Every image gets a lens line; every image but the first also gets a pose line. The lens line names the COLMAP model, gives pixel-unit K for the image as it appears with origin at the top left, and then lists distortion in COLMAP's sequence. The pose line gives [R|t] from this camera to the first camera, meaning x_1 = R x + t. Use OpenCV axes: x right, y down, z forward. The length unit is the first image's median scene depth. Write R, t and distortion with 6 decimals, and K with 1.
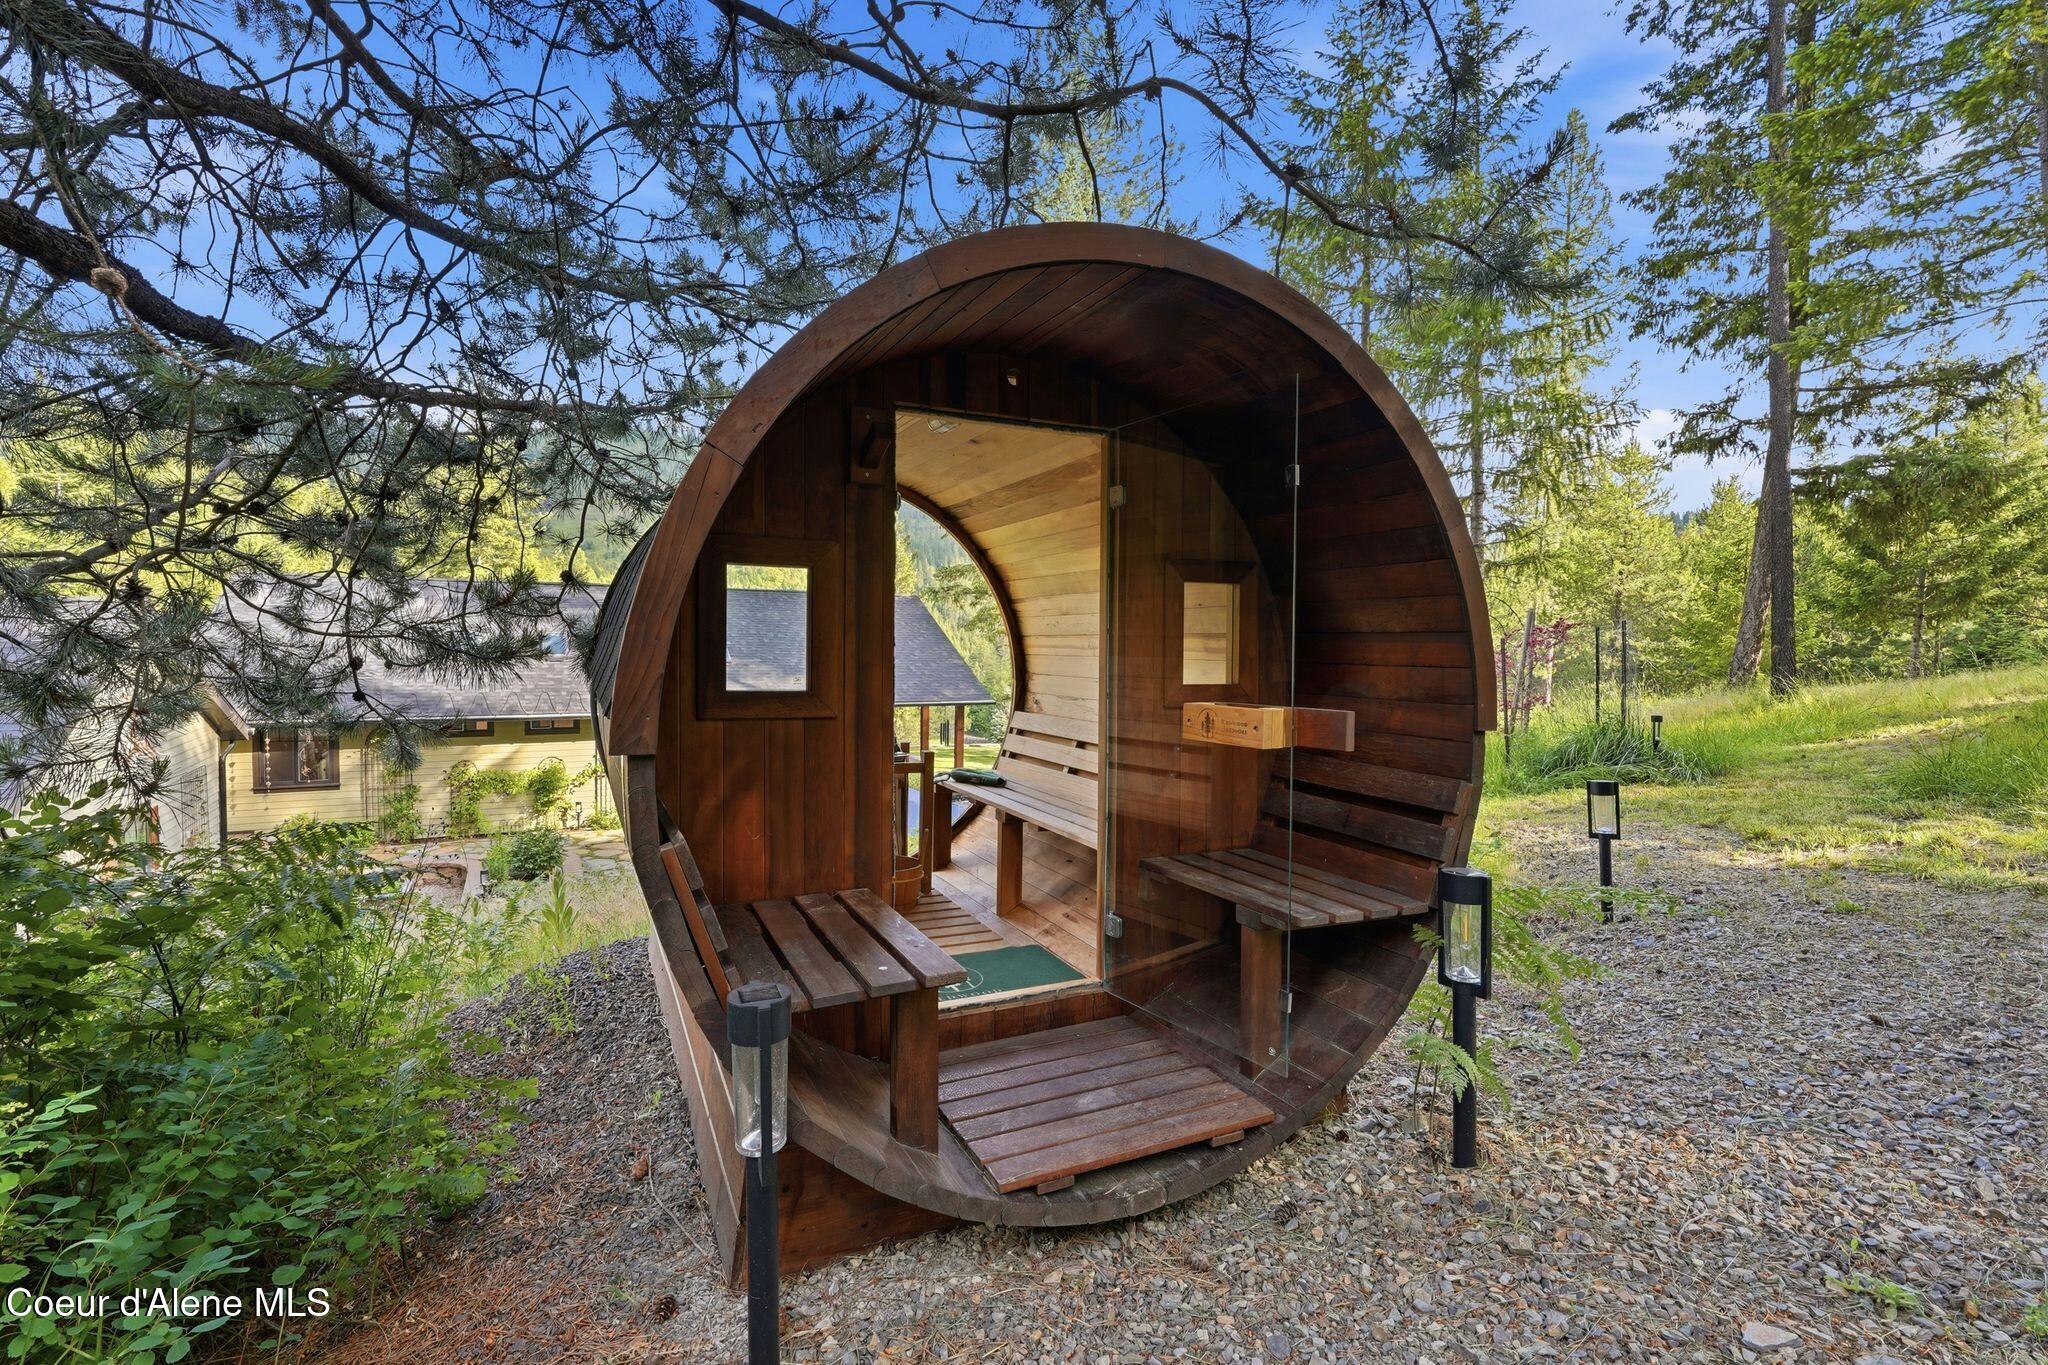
lens RADIAL K [[944.6, 0, 1024.0], [0, 944.6, 682.5], [0, 0, 1]] dist [0.000136, -0.000391]
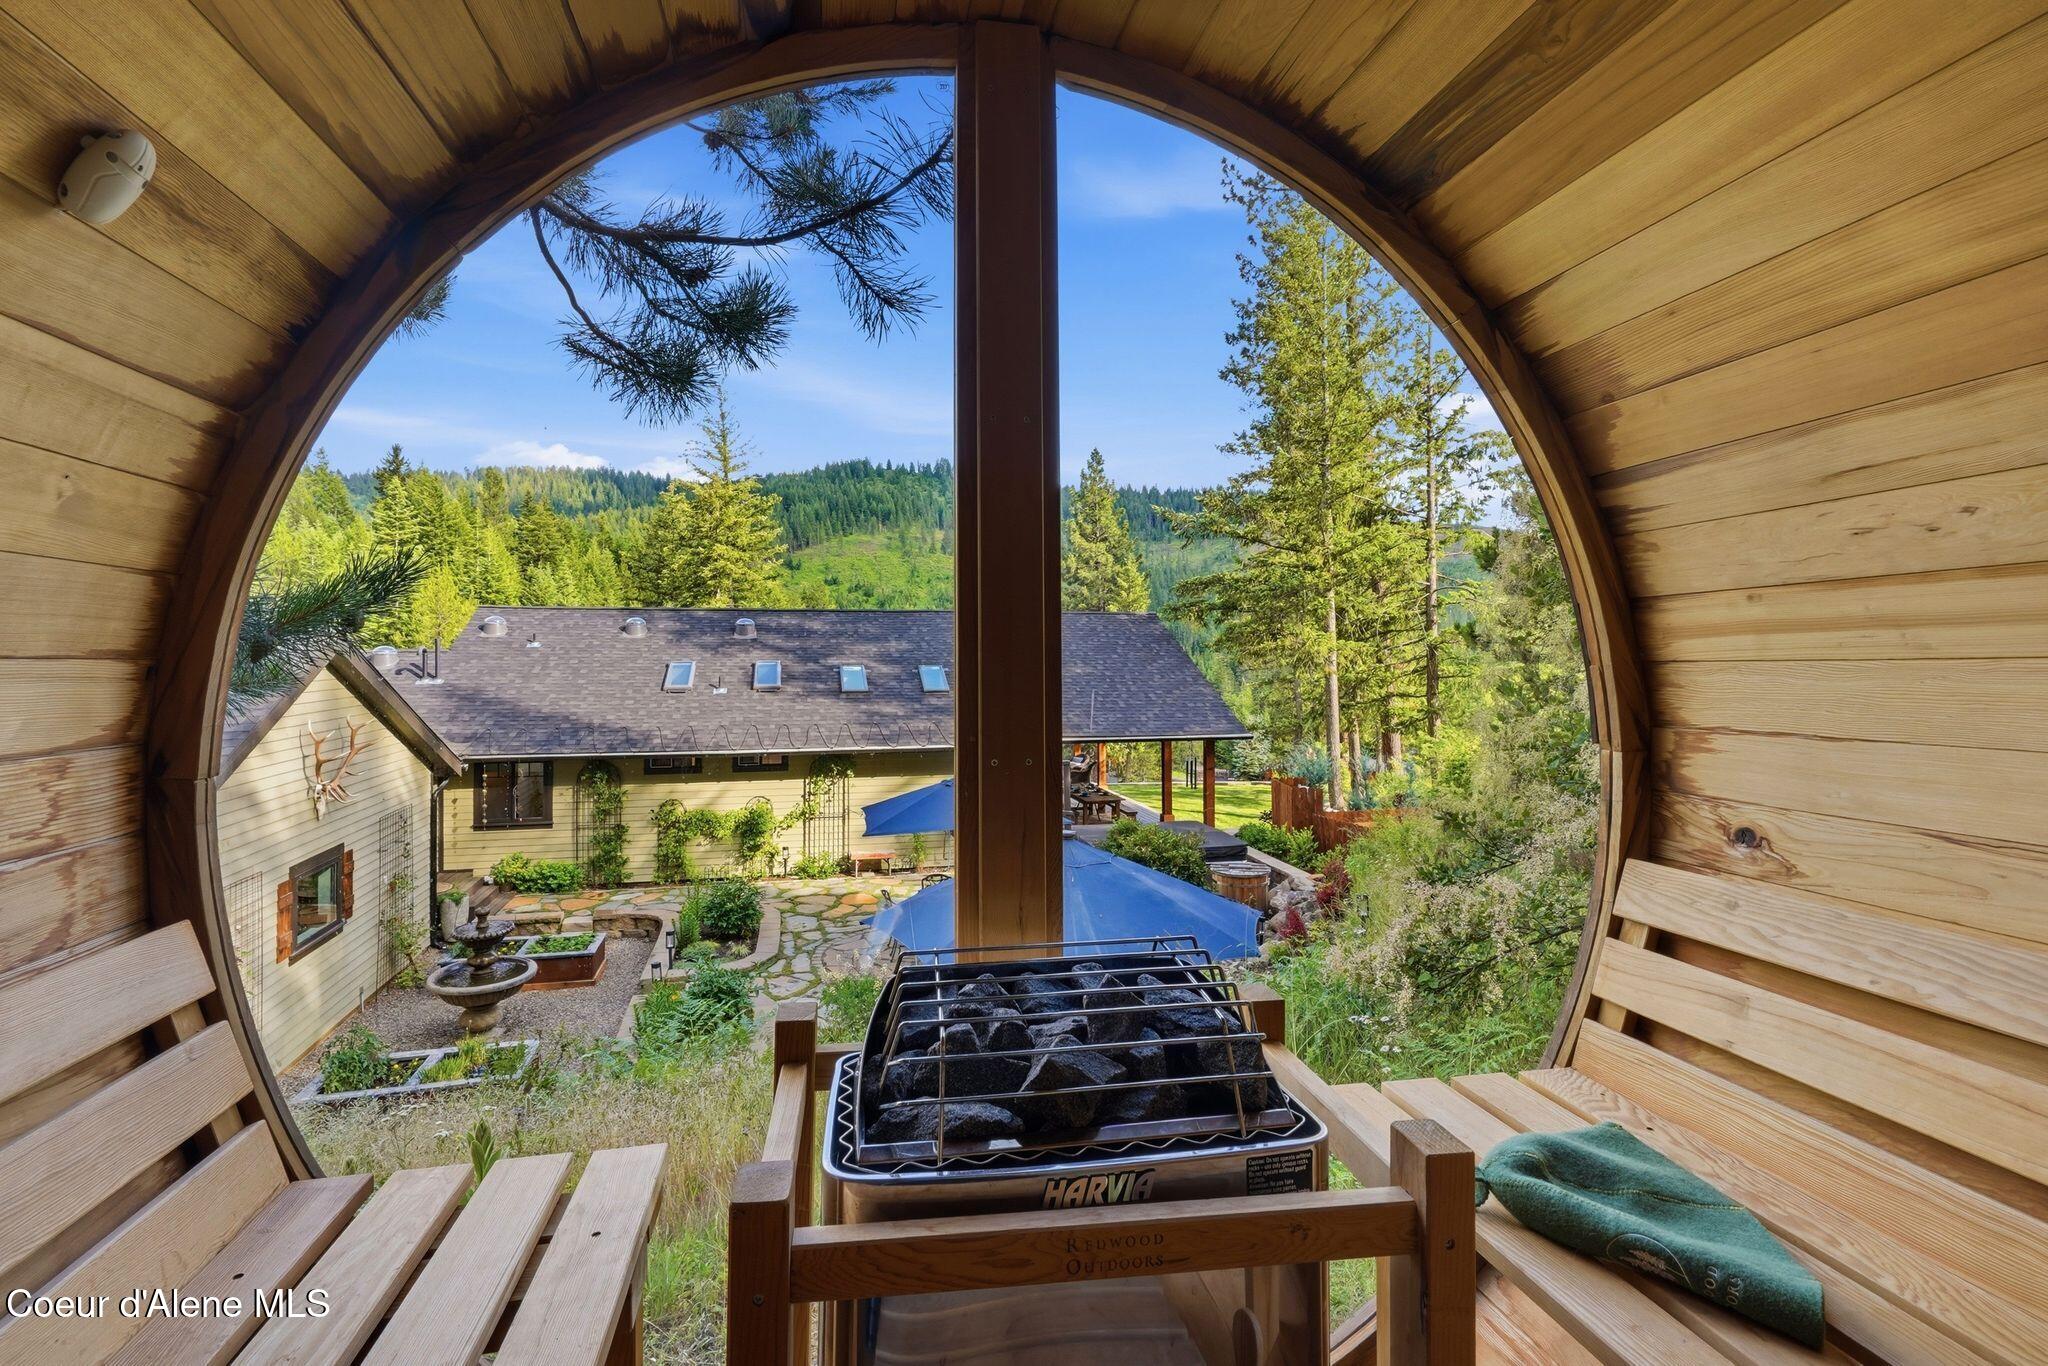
lens RADIAL K [[944.6, 0, 1024.0], [0, 944.6, 683.0], [0, 0, 1]] dist [0.000136, -0.000391]
pose [[0.970102, -0.010903, -0.242451, -0.031430], [0.004288, 0.999604, -0.027796, -0.004354], [0.242658, 0.025926, 0.969765, 0.184062]]
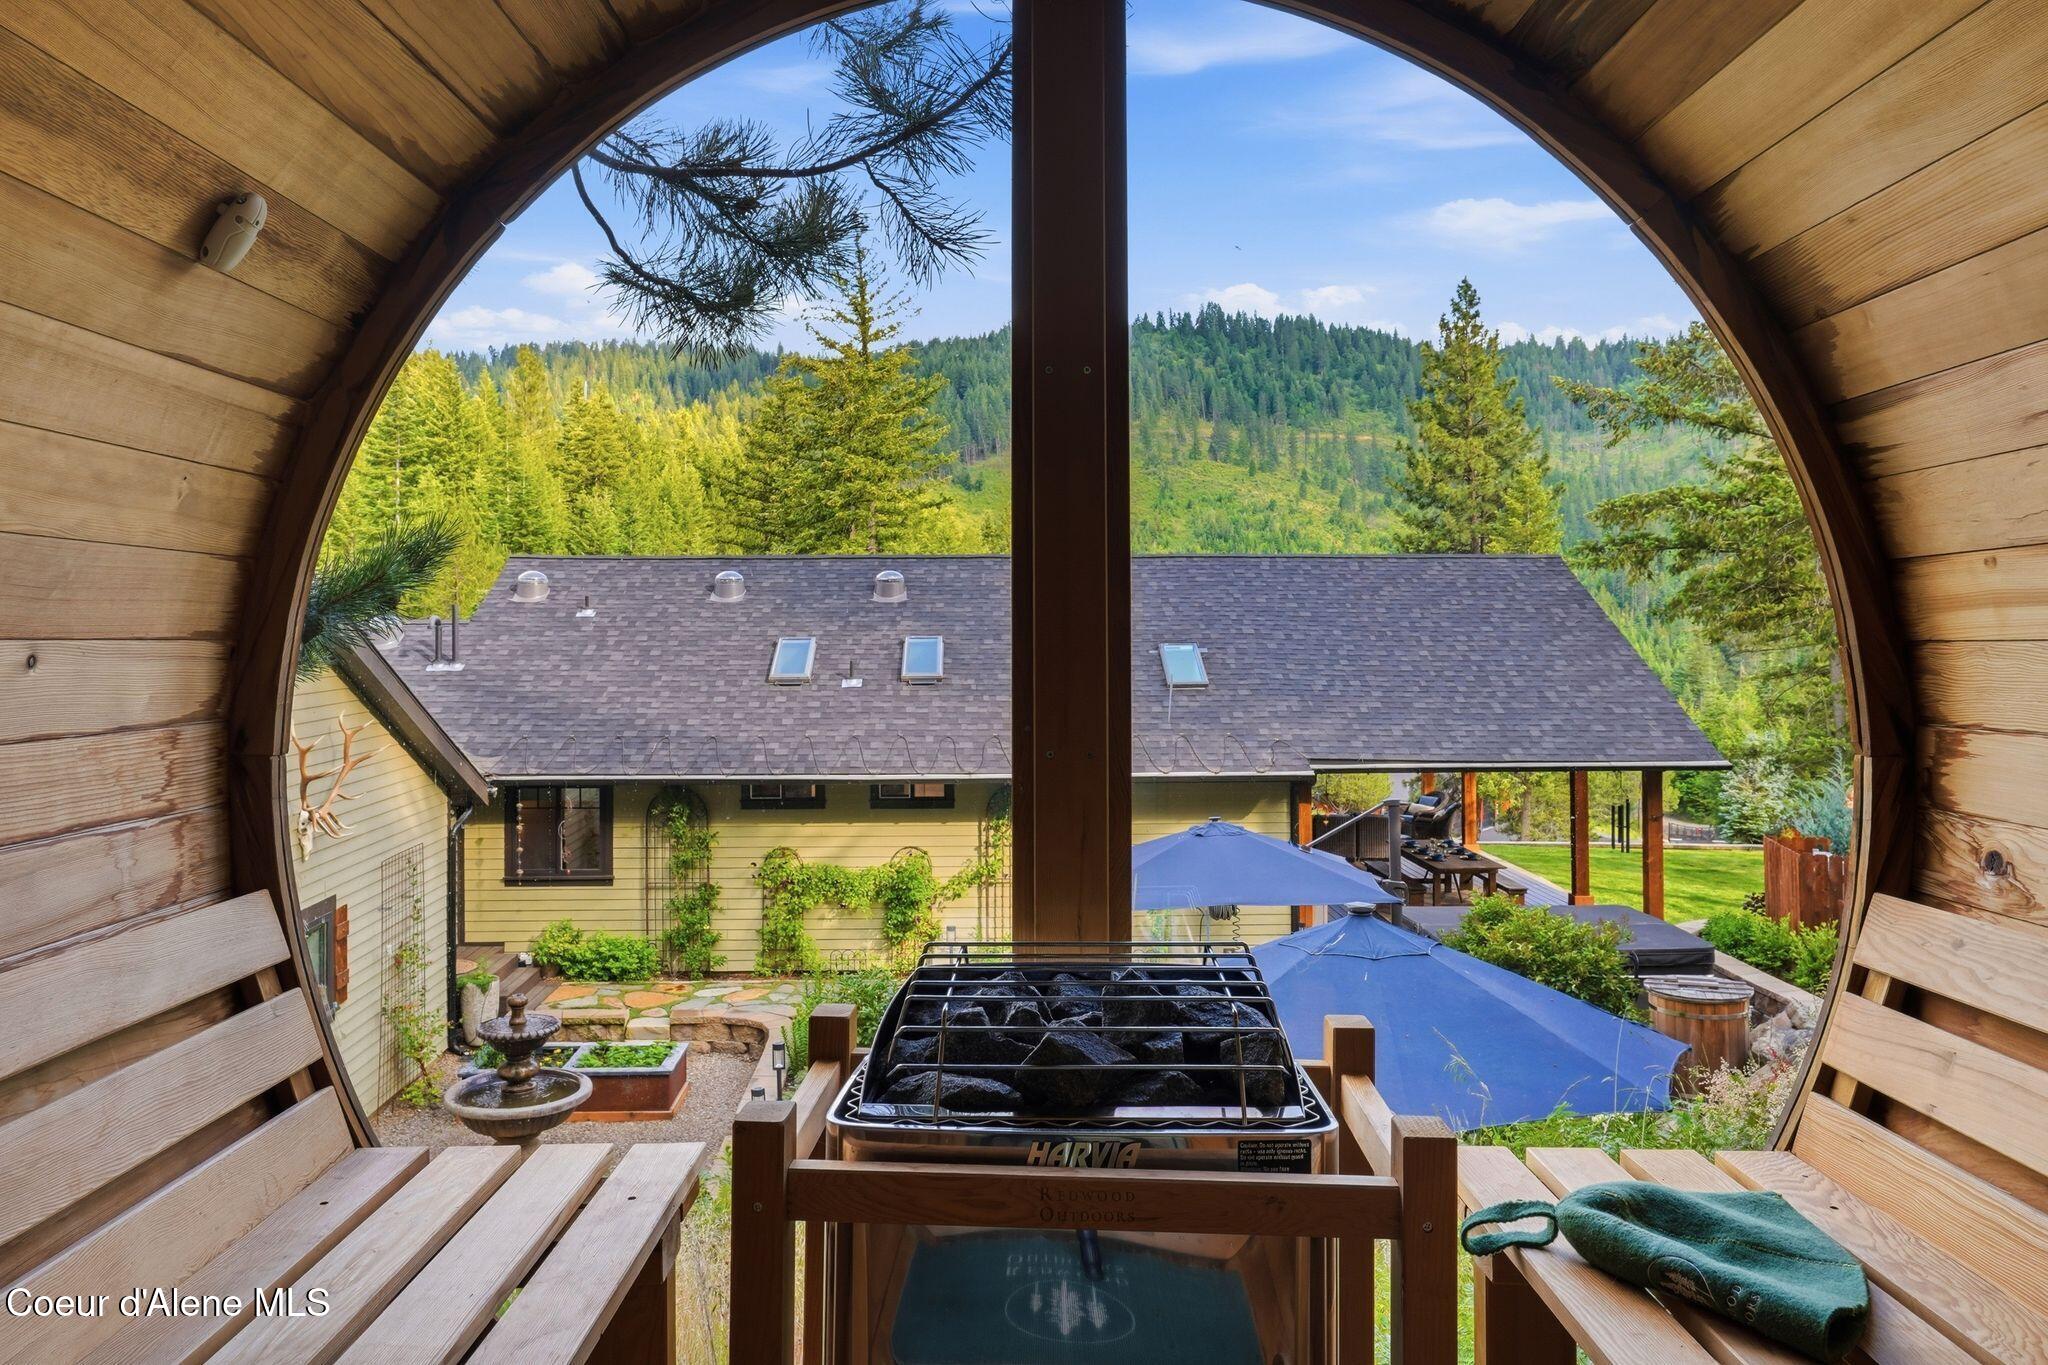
lens RADIAL K [[1559.5, 0, 1082.0], [0, 1559.5, 710.7], [0, 0, 1]] dist [-0.002980, 0.005300]
pose [[0.914471, 0.002459, -0.404645, -0.008833], [-0.004214, 0.999985, -0.003445, -0.003073], [0.404630, 0.004855, 0.914468, 0.159658]]
